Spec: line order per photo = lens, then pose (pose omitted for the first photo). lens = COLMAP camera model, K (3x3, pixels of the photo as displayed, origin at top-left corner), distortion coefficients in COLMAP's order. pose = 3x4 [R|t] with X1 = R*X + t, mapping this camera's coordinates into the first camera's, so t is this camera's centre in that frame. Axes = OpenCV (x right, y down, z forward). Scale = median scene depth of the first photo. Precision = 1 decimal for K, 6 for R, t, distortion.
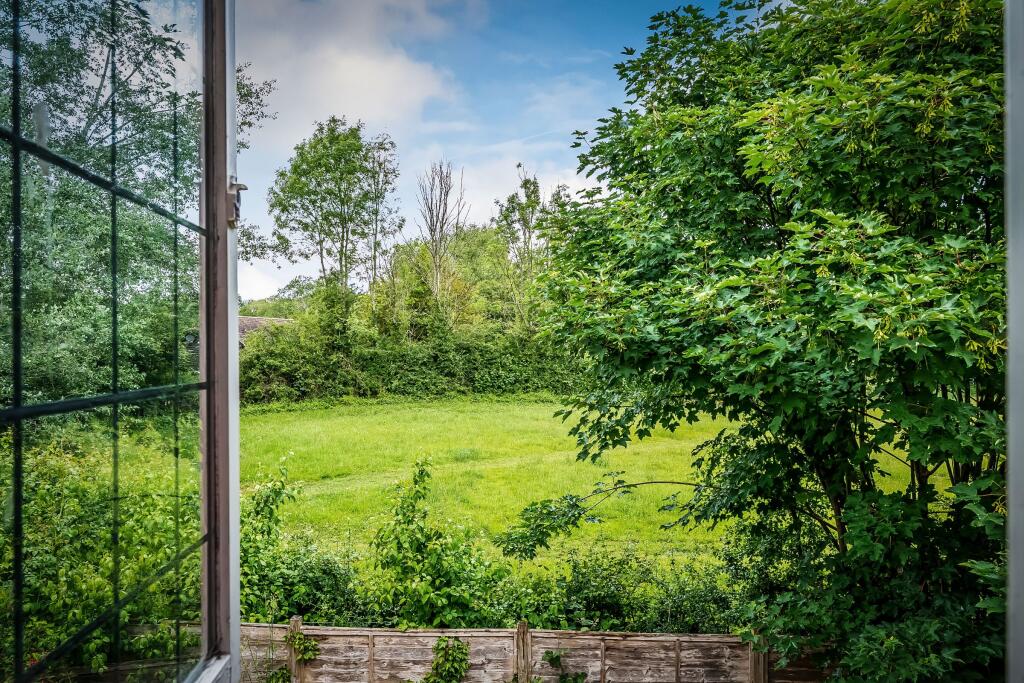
lens RADIAL K [[642.3, 0, 527.7], [0, 642.3, 377.6], [0, 0, 1]] dist [-0.000842, 0.000998]
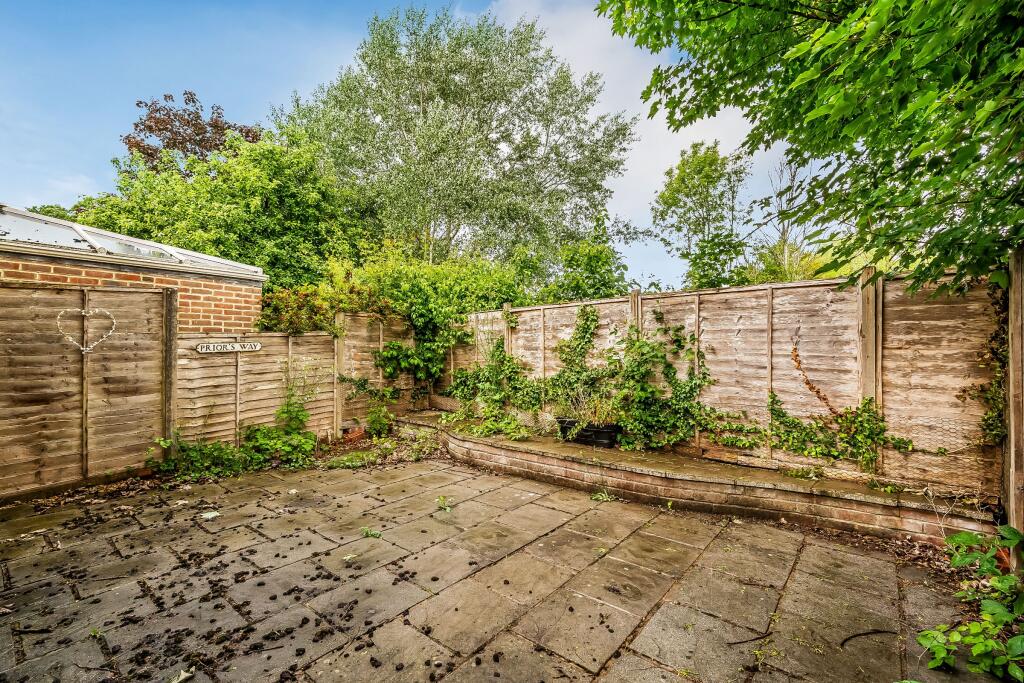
lens RADIAL K [[450.9, 0, 517.9], [0, 450.9, 364.5], [0, 0, 1]] dist [-0.003364, 0.002084]
pose [[0.742466, -0.002347, -0.669880, 0.418601], [-0.002064, 0.999981, -0.005792, 0.536538], [0.669881, 0.005683, 0.742447, 0.179151]]
